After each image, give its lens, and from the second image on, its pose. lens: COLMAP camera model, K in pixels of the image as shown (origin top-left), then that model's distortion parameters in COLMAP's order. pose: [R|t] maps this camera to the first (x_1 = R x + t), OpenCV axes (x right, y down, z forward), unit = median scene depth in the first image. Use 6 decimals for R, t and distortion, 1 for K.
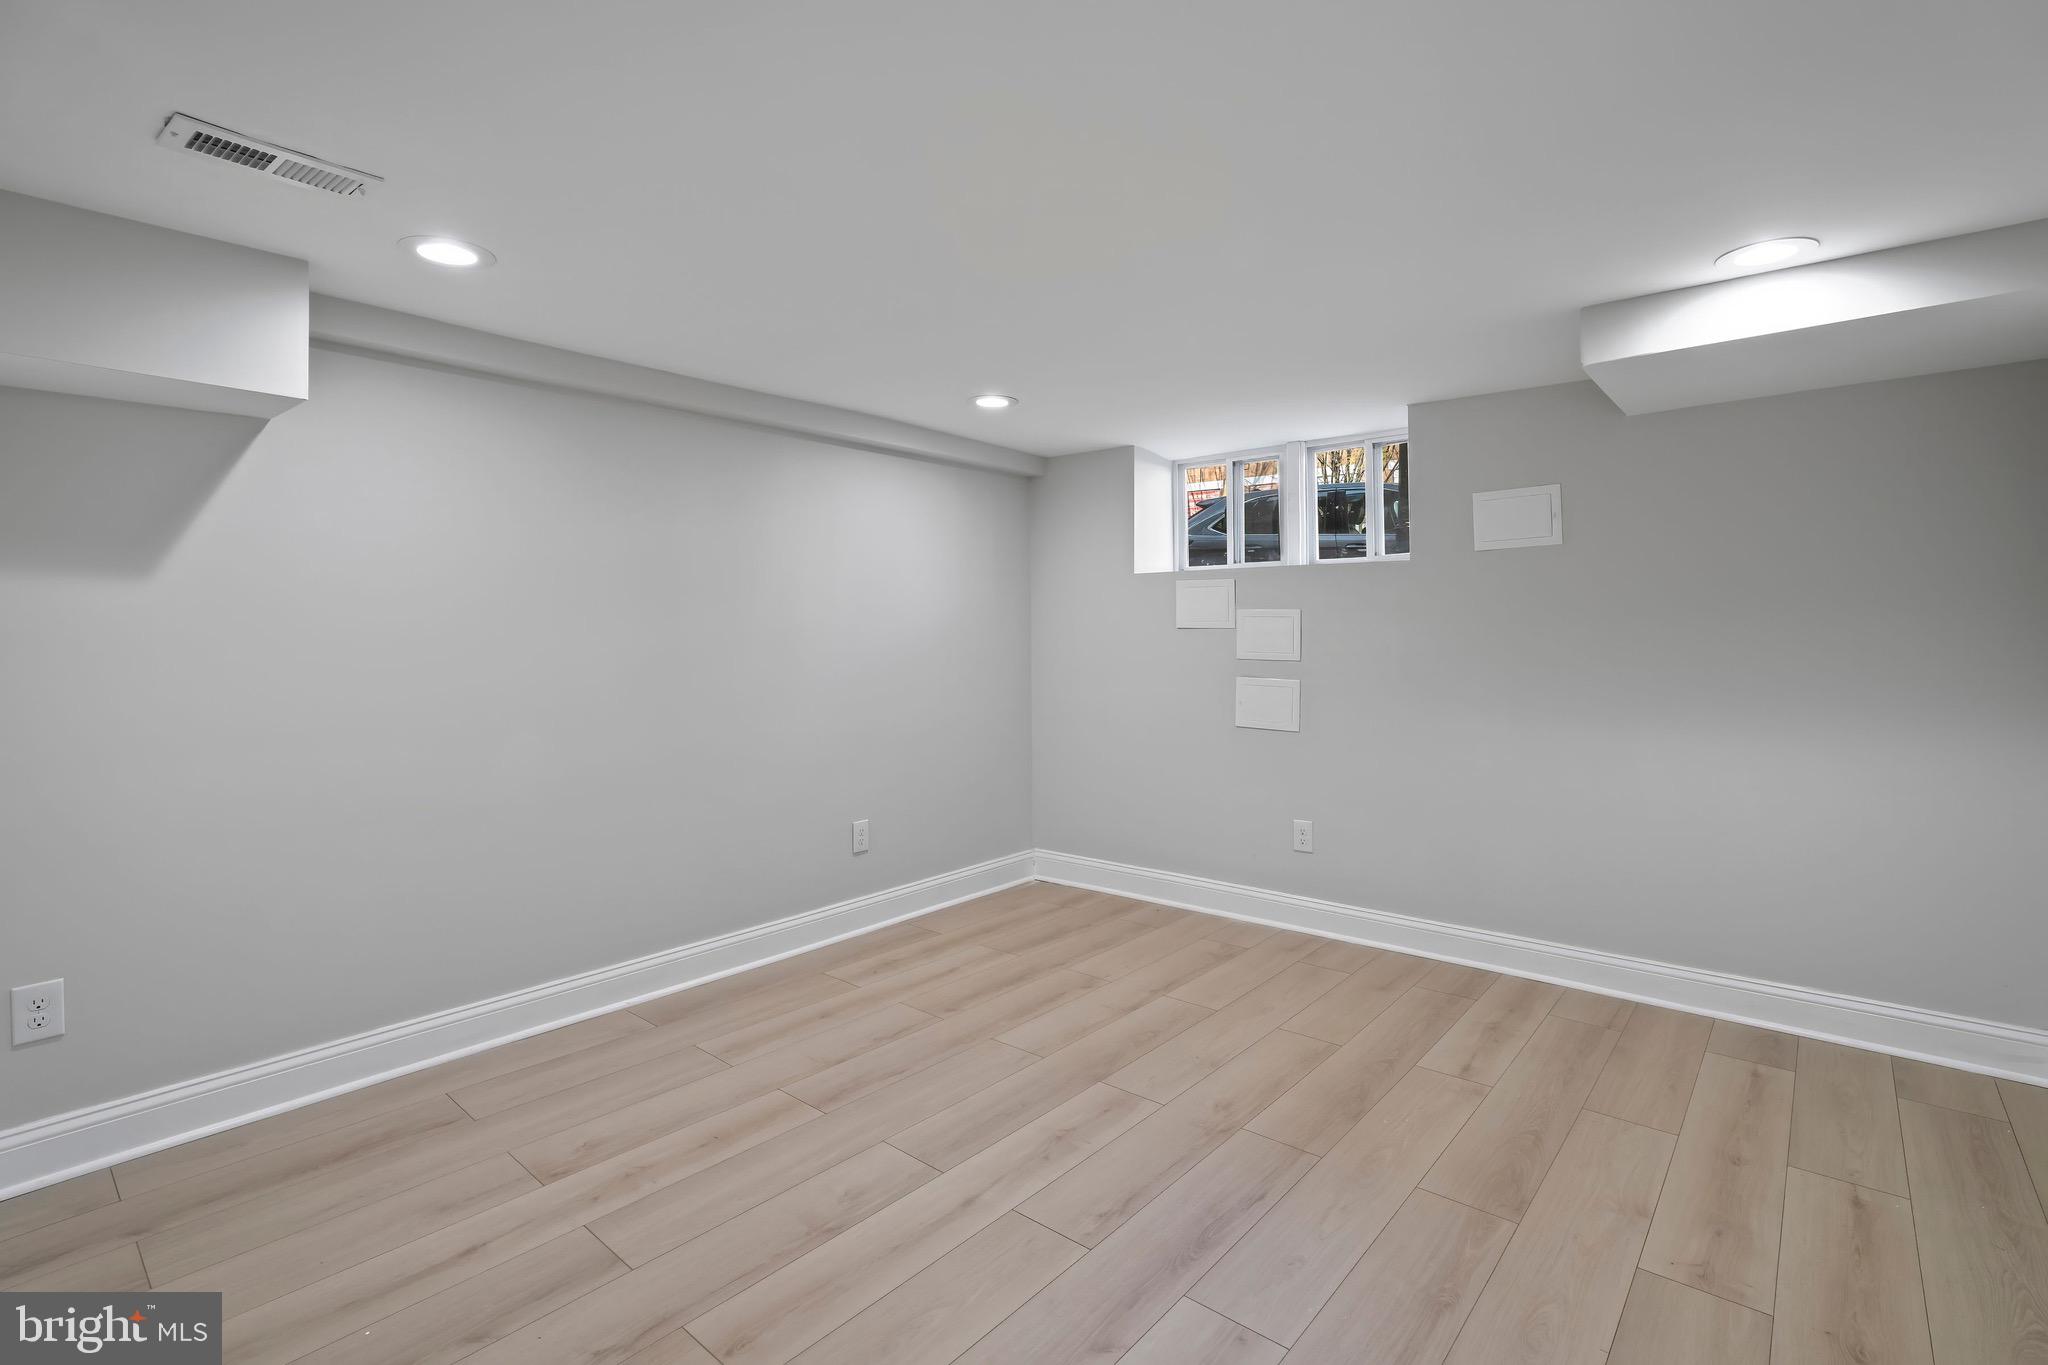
lens RADIAL K [[962.3, 0, 1017.4], [0, 962.3, 633.0], [0, 0, 1]] dist [-0.018829, 0.000628]
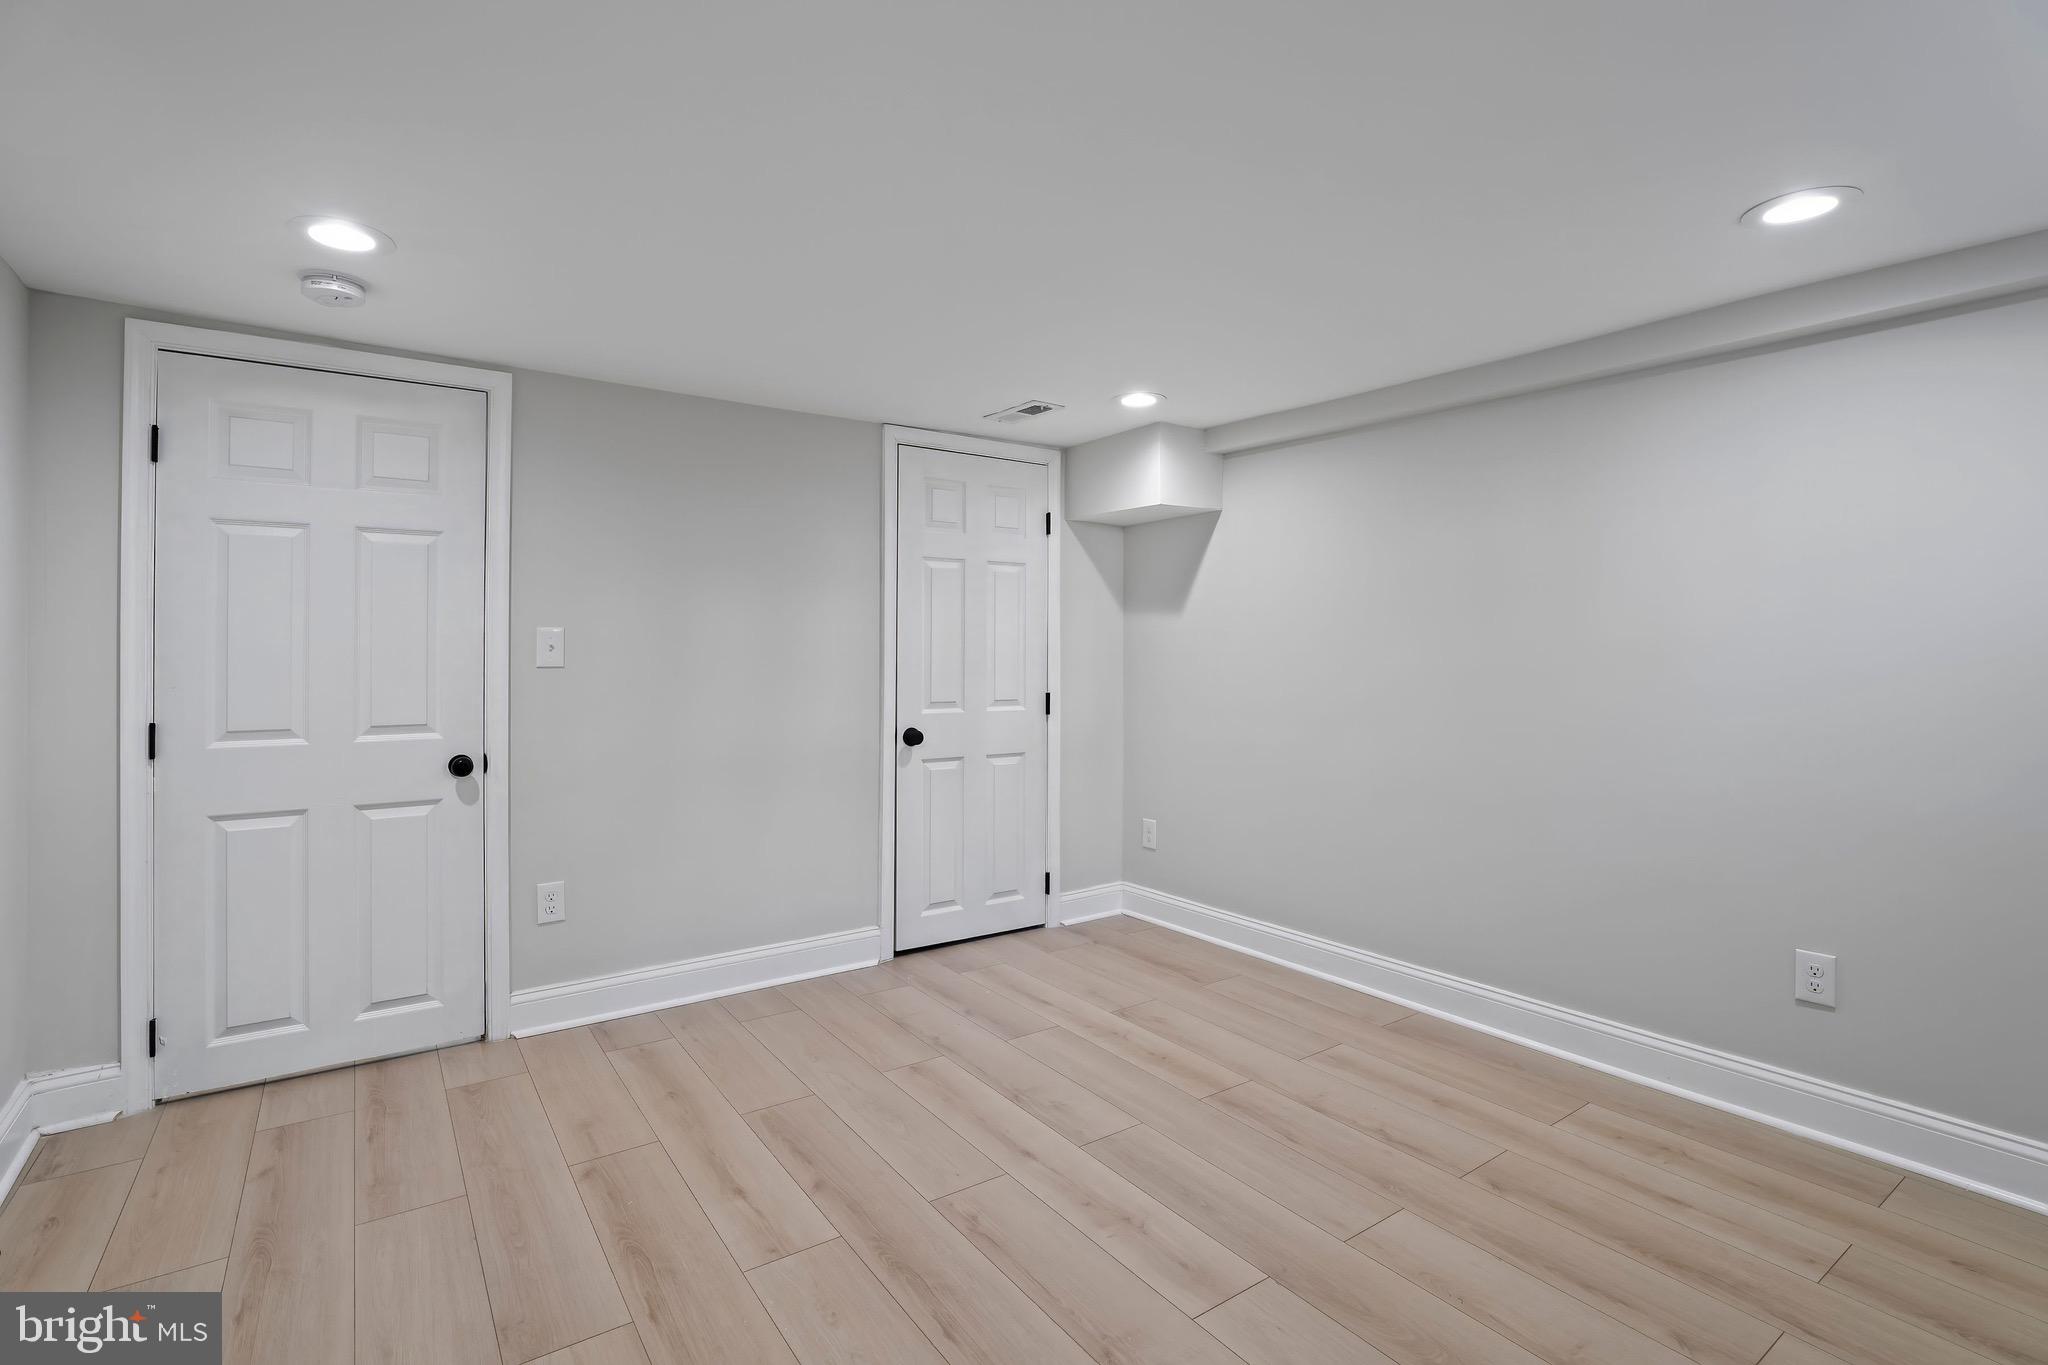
lens RADIAL K [[962.3, 0, 1017.4], [0, 962.3, 633.0], [0, 0, 1]] dist [-0.018829, 0.000628]
pose [[-0.242910, -0.010001, -0.969997, 0.897739], [0.004156, 0.999927, -0.011351, -0.002526], [0.970040, -0.006789, -0.242851, 1.085634]]
